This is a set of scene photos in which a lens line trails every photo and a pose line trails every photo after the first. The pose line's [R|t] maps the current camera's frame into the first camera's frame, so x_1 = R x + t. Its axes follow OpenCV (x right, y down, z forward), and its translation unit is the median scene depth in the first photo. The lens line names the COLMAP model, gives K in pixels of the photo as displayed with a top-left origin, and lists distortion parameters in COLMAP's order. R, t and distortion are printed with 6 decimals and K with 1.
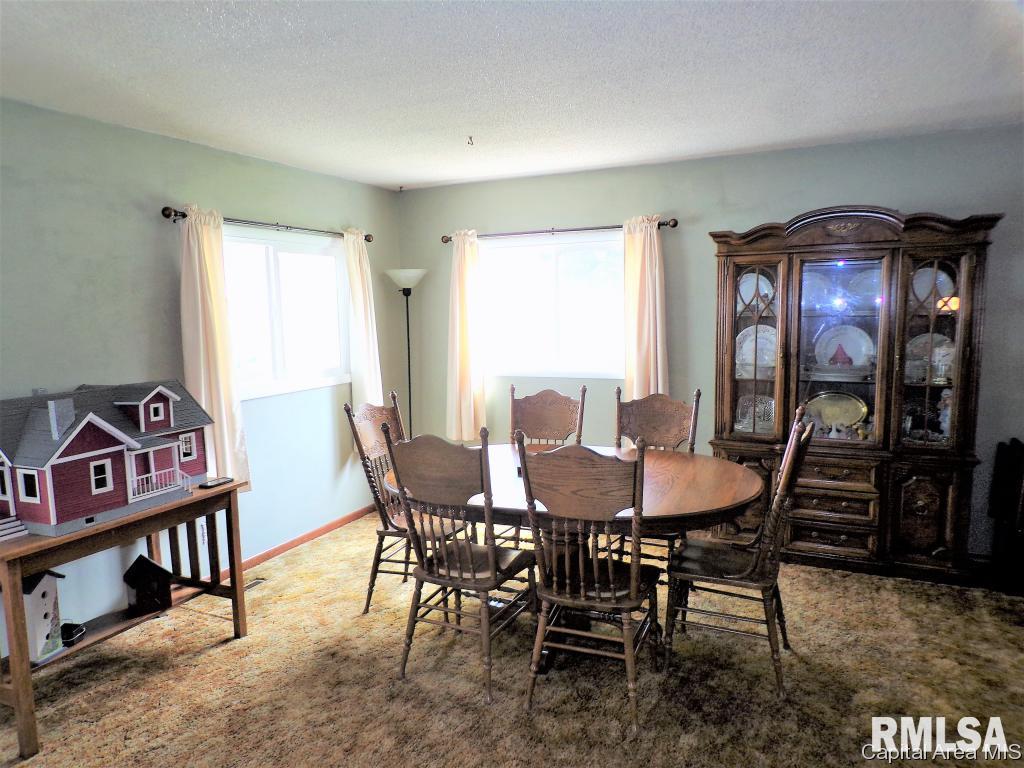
lens RADIAL K [[682.3, 0, 512.0], [0, 682.3, 384.0], [0, 0, 1]] dist [0.033876, -0.000534]
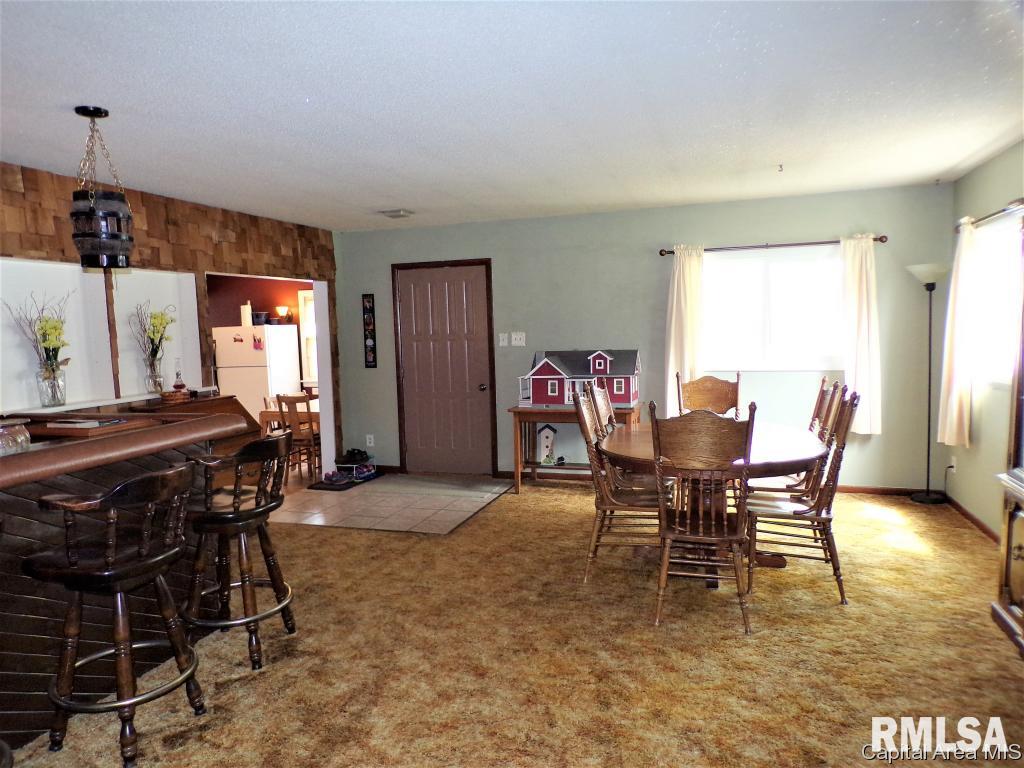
lens RADIAL K [[682.3, 0, 512.0], [0, 682.3, 384.0], [0, 0, 1]] dist [0.033876, -0.000534]
pose [[0.151806, 0.099181, -0.983422, 1.305935], [-0.091247, 0.992110, 0.085972, -0.045547], [0.984190, 0.076683, 0.159658, 0.453160]]
